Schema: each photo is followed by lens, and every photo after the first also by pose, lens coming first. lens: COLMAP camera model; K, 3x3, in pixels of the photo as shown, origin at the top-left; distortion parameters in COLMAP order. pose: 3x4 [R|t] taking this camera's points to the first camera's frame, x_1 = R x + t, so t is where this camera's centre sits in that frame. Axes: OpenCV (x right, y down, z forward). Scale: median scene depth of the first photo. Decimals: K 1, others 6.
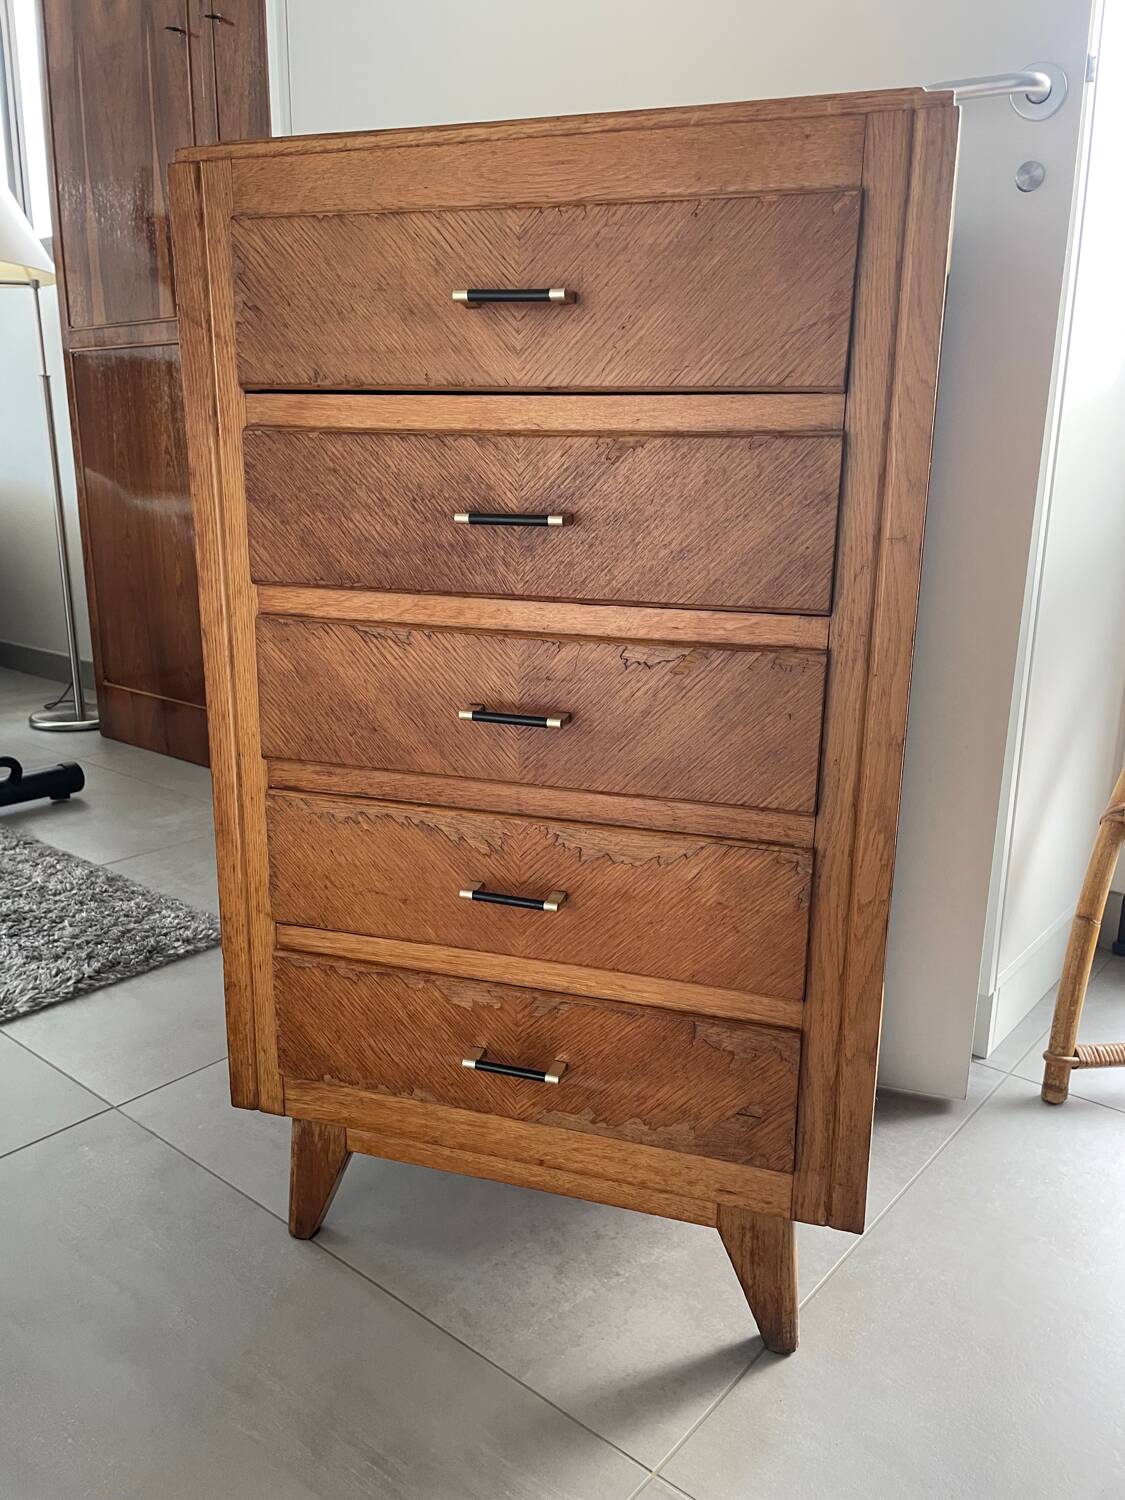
lens RADIAL K [[1131.9, 0, 562.5], [0, 1131.9, 750.0], [0, 0, 1]] dist [0.096204, -0.122682]
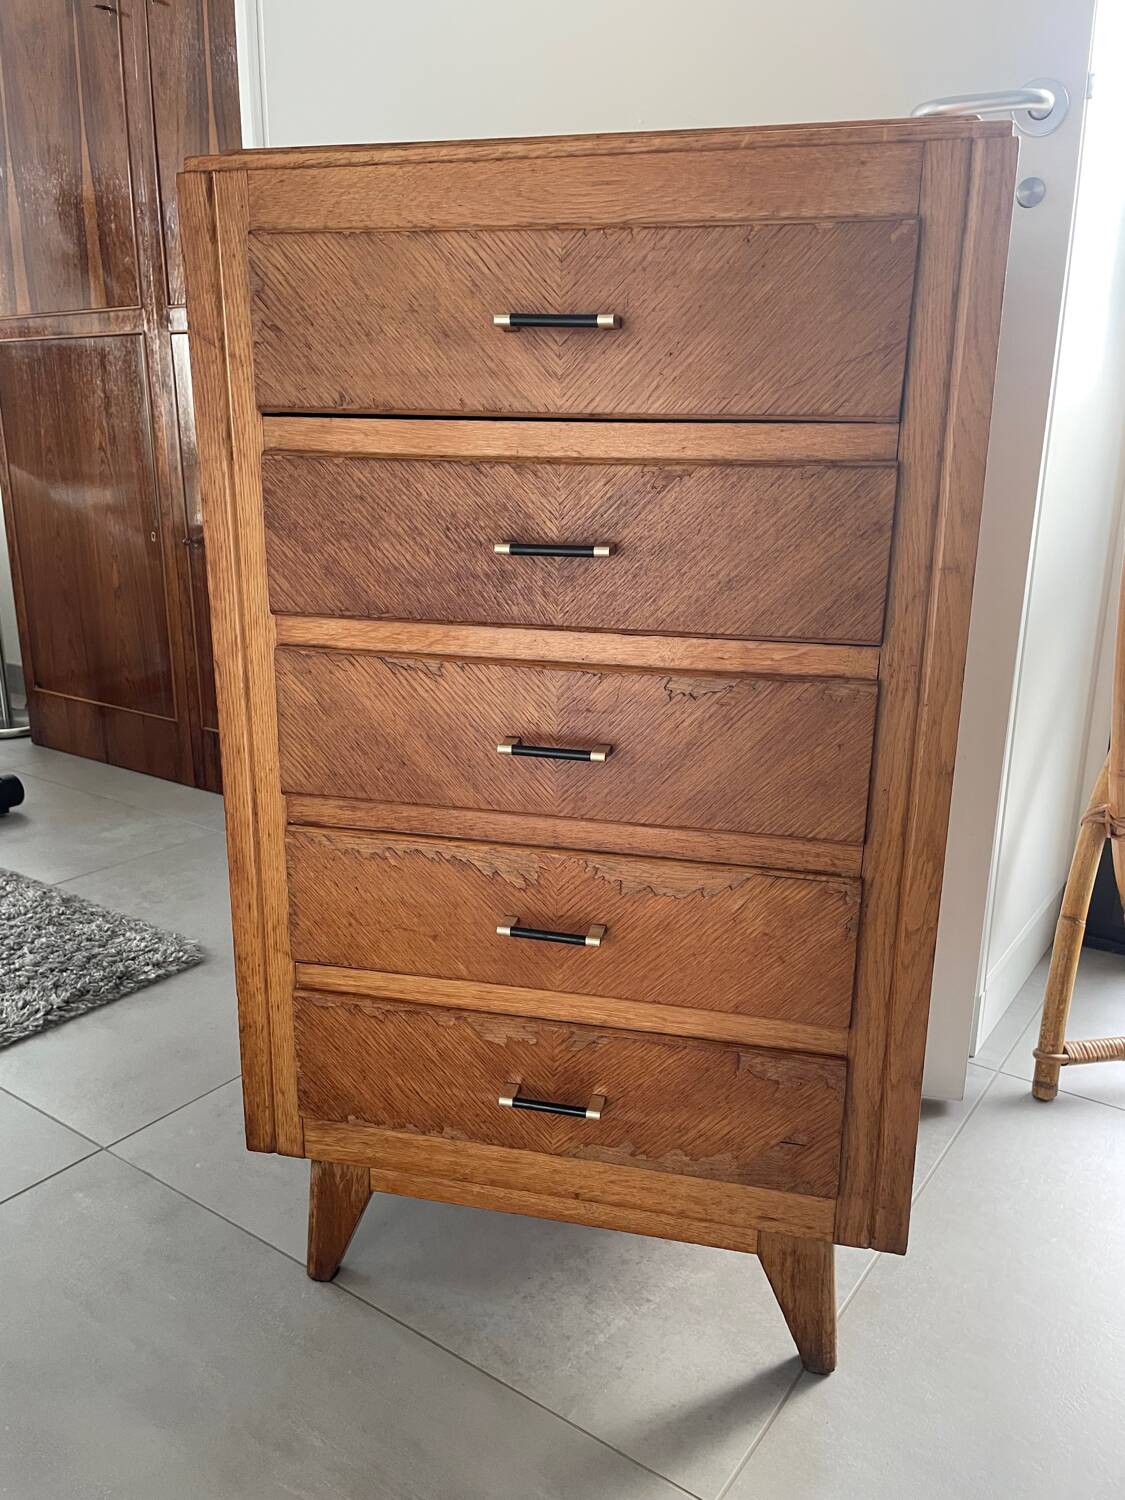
lens RADIAL K [[1131.6, 0, 564.4], [0, 1131.6, 753.6], [0, 0, 1]] dist [0.095931, -0.123088]
pose [[0.996965, -0.021463, 0.074840, -0.104364], [0.020130, 0.999626, 0.018517, -0.043026], [-0.075210, -0.016954, 0.997024, 0.025597]]
